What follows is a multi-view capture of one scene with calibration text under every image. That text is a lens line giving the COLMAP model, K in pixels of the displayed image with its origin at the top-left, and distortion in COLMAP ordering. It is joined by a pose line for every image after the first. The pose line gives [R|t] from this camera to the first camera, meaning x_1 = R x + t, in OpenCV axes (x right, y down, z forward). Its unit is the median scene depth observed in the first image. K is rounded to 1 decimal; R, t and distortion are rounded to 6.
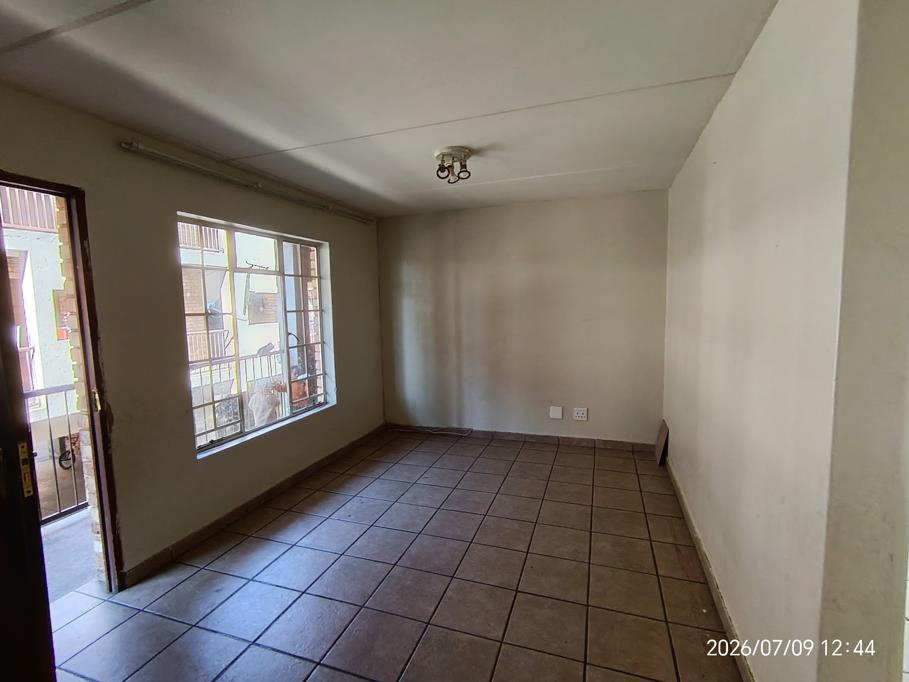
lens RADIAL K [[430.5, 0, 449.9], [0, 430.5, 342.8], [0, 0, 1]] dist [0.005376, 0.000621]
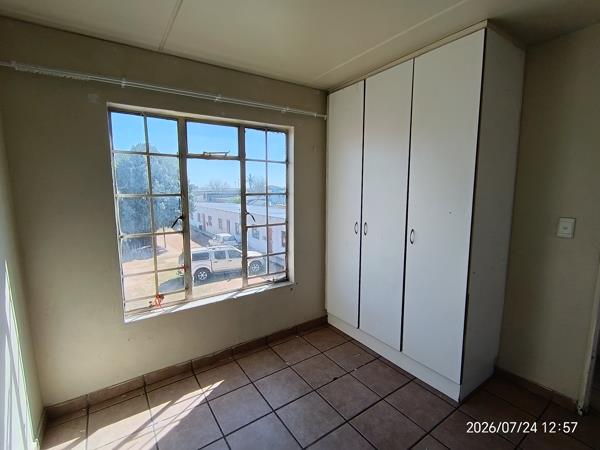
lens RADIAL K [[284.1, 0, 302.5], [0, 284.1, 223.0], [0, 0, 1]] dist [0.005376, 0.000621]
pose [[0.793048, 0.091326, -0.602275, 0.177071], [-0.070568, 0.995815, 0.058080, -0.051691], [0.605058, -0.003559, 0.796173, 0.522835]]
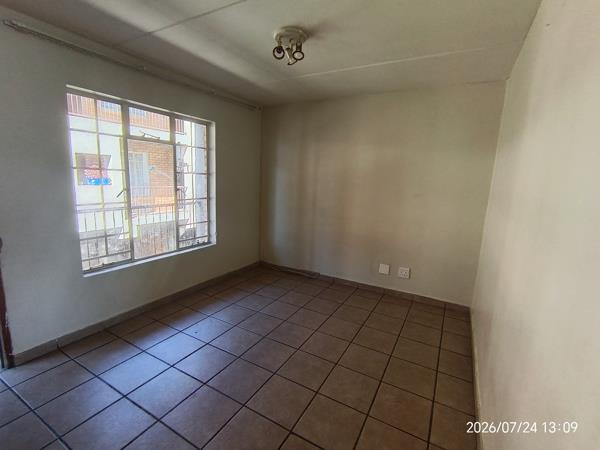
lens RADIAL K [[284.1, 0, 297.9], [0, 284.1, 226.1], [0, 0, 1]] dist [0.005376, 0.000621]
pose [[0.982874, 0.089812, -0.160909, 0.147539], [-0.078122, 0.993922, 0.077568, -0.006049], [0.166897, -0.063670, 0.983916, 0.191228]]
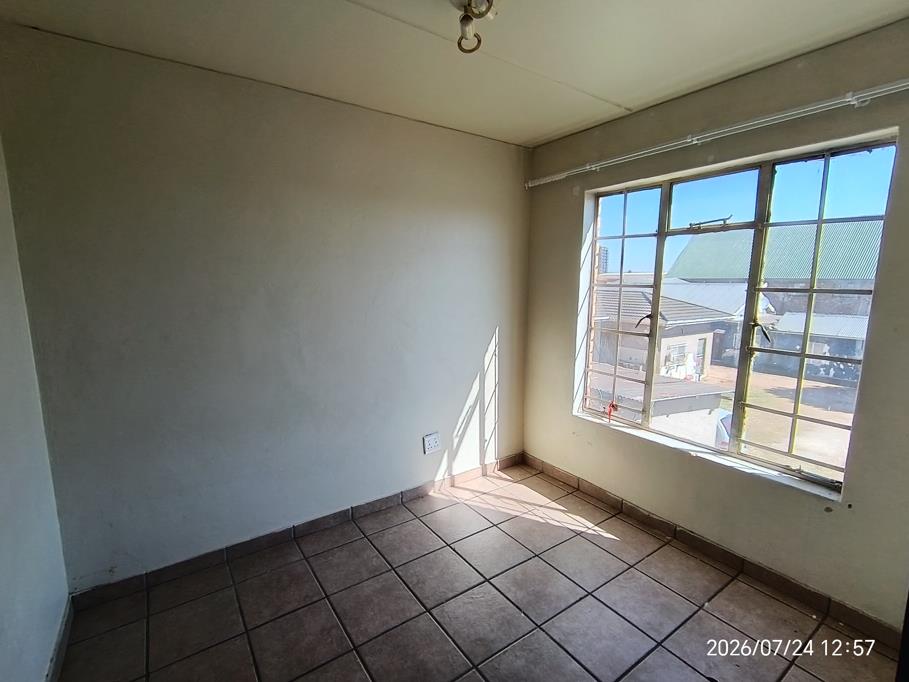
lens RADIAL K [[430.5, 0, 449.0], [0, 430.5, 338.6], [0, 0, 1]] dist [0.005376, 0.000621]
pose [[-0.611776, 0.127962, -0.780613, 0.369733], [-0.070074, 0.974182, 0.214611, -0.106884], [0.787921, 0.185995, -0.587014, 1.060416]]
